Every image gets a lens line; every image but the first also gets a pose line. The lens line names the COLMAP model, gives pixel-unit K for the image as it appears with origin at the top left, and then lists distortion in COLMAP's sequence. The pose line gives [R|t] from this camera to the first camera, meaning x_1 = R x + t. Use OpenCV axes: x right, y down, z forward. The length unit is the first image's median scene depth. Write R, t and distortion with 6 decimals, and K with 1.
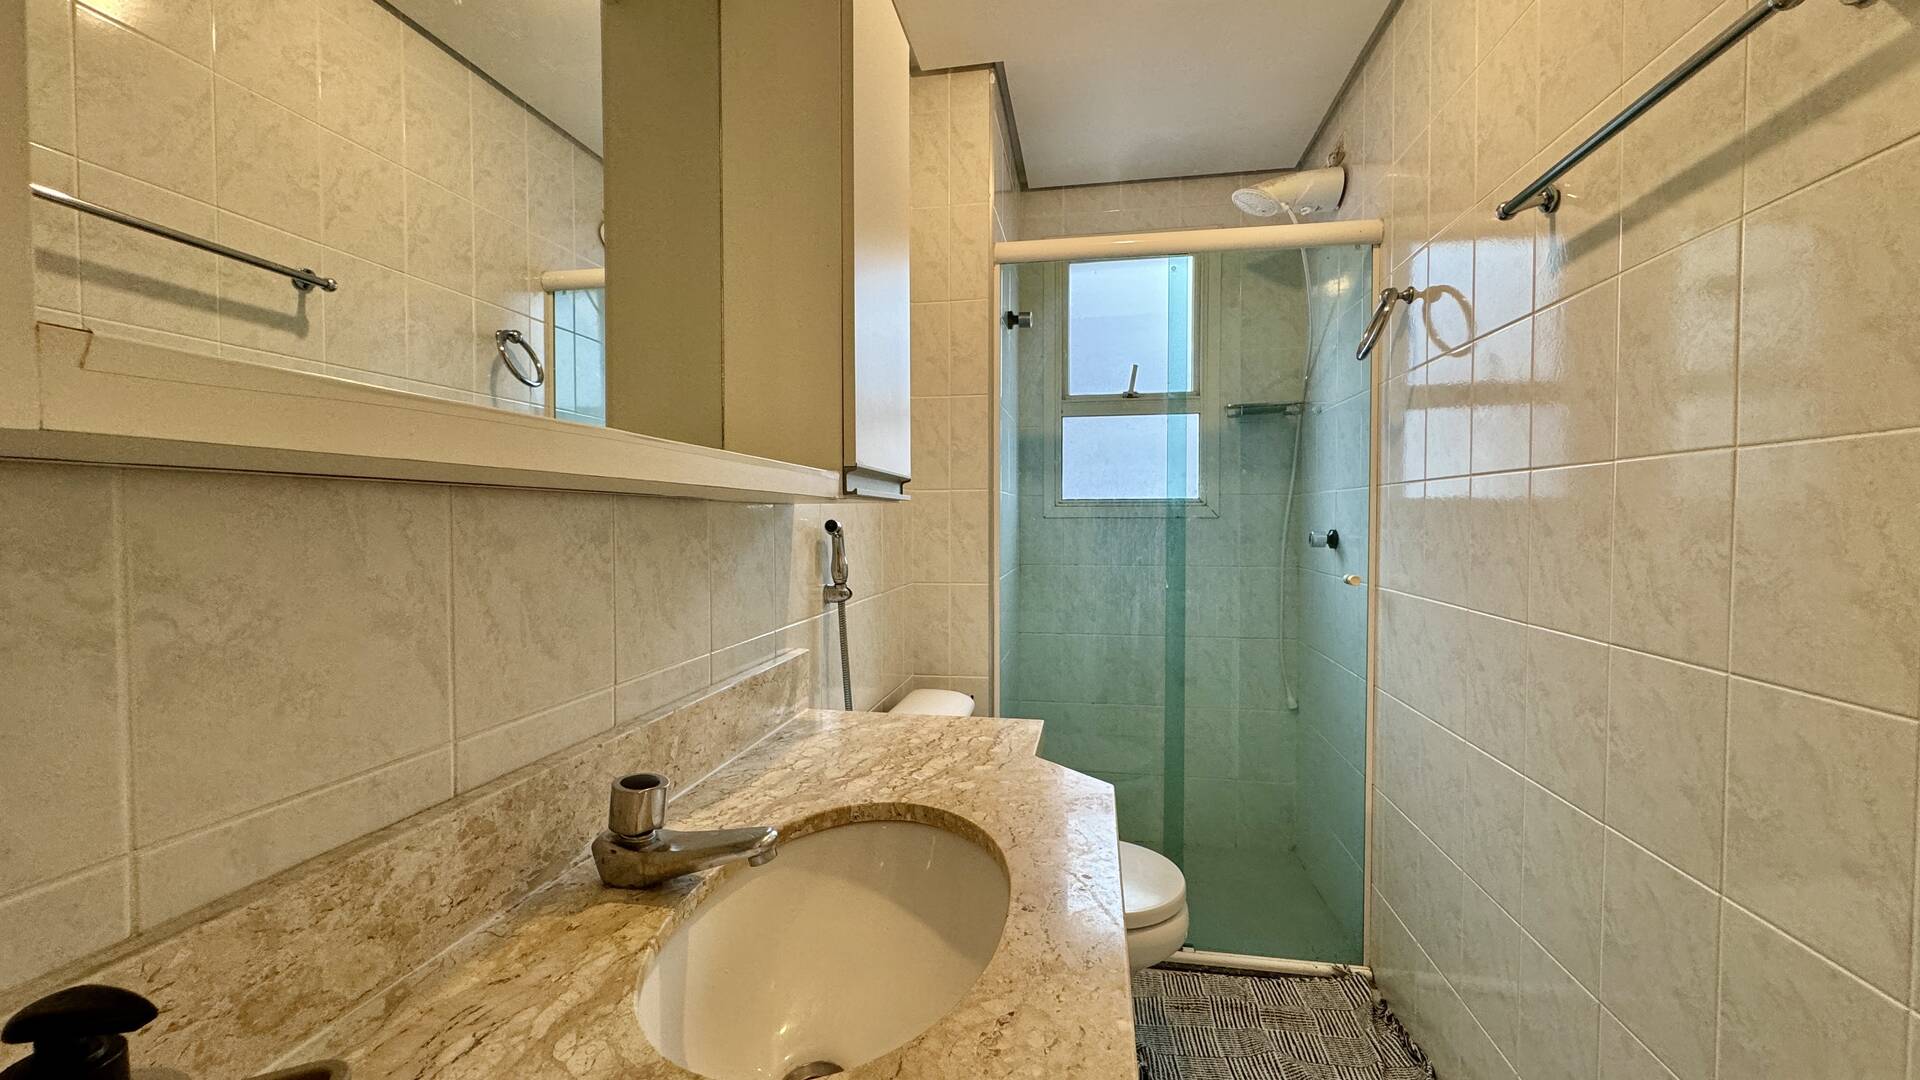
lens RADIAL K [[763.1, 0, 959.8], [0, 763.1, 537.1], [0, 0, 1]] dist [-0.003100, 0.000783]
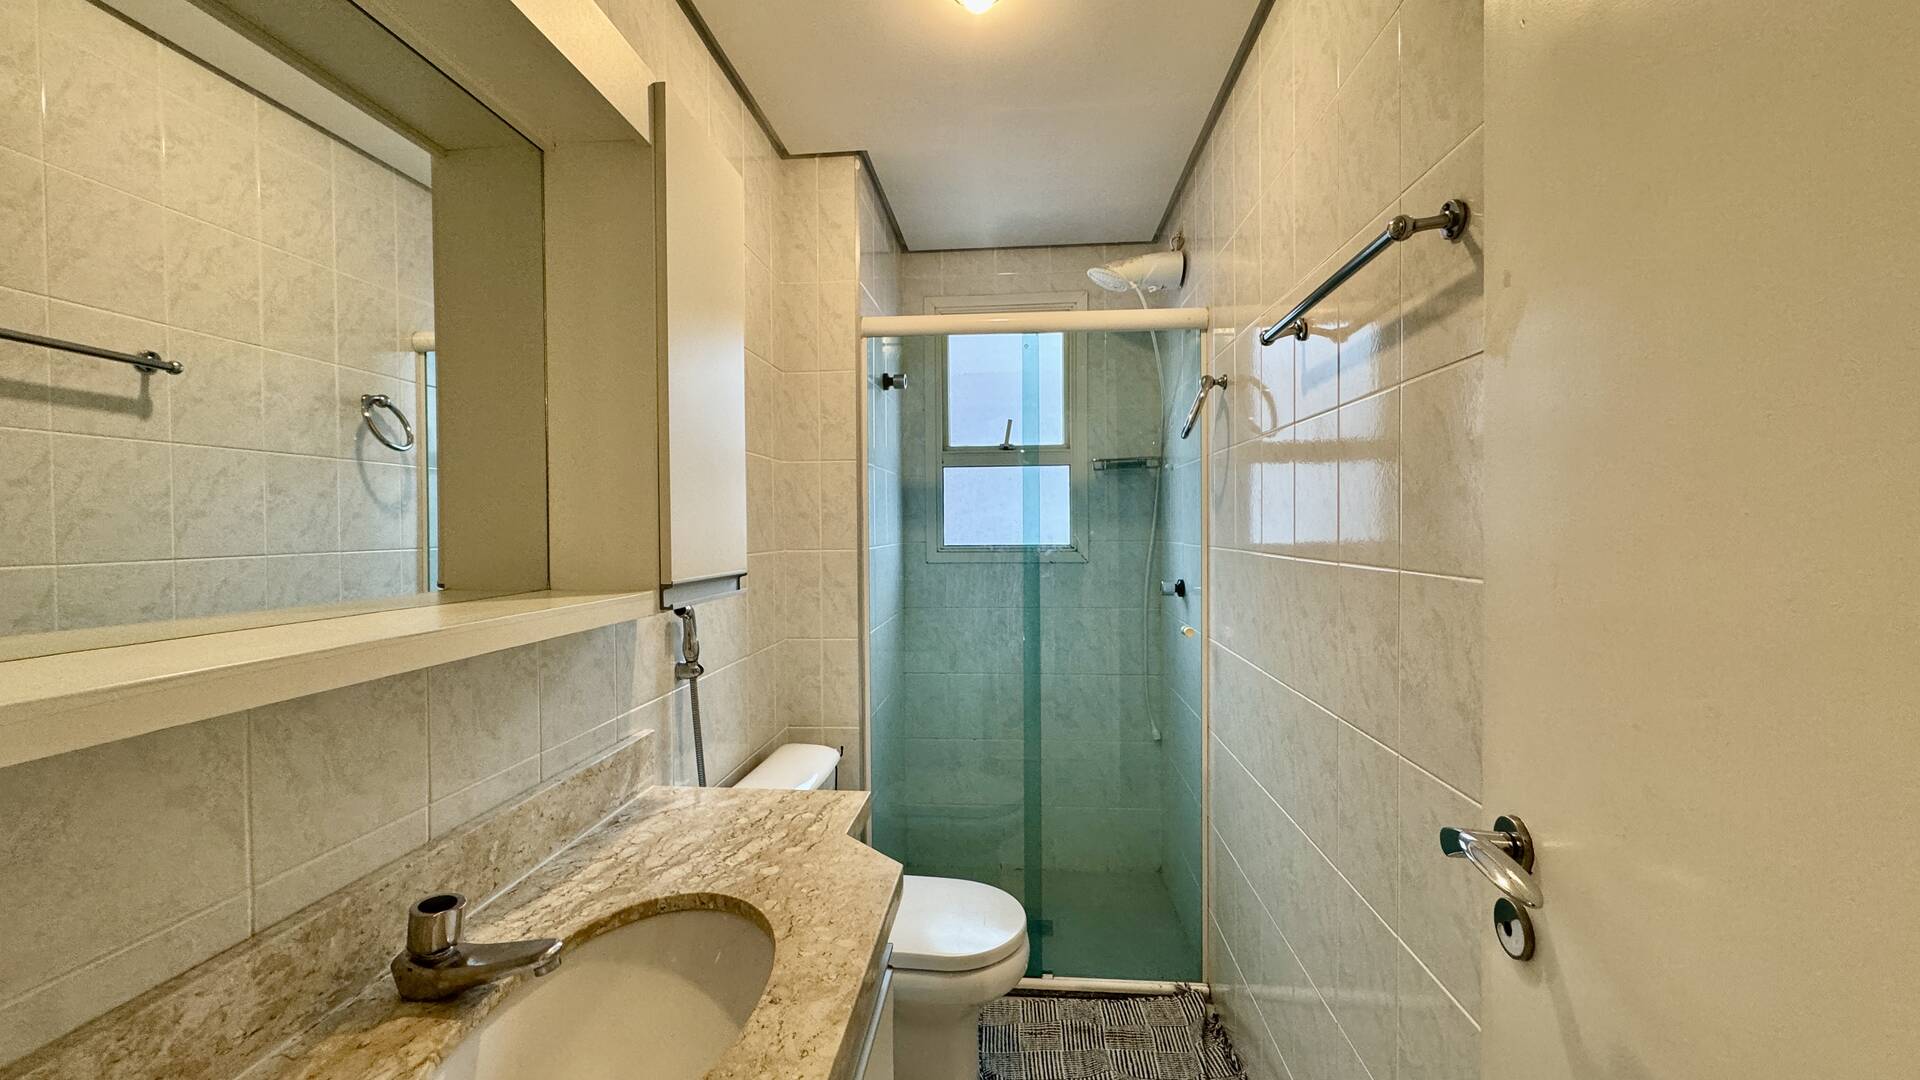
lens RADIAL K [[763.1, 0, 959.0], [0, 763.1, 538.5], [0, 0, 1]] dist [-0.003100, 0.000783]
pose [[0.996028, -0.007409, 0.088735, 0.108374], [0.008229, 0.999927, -0.008889, -0.087084], [-0.088663, 0.009584, 0.996016, -0.085385]]
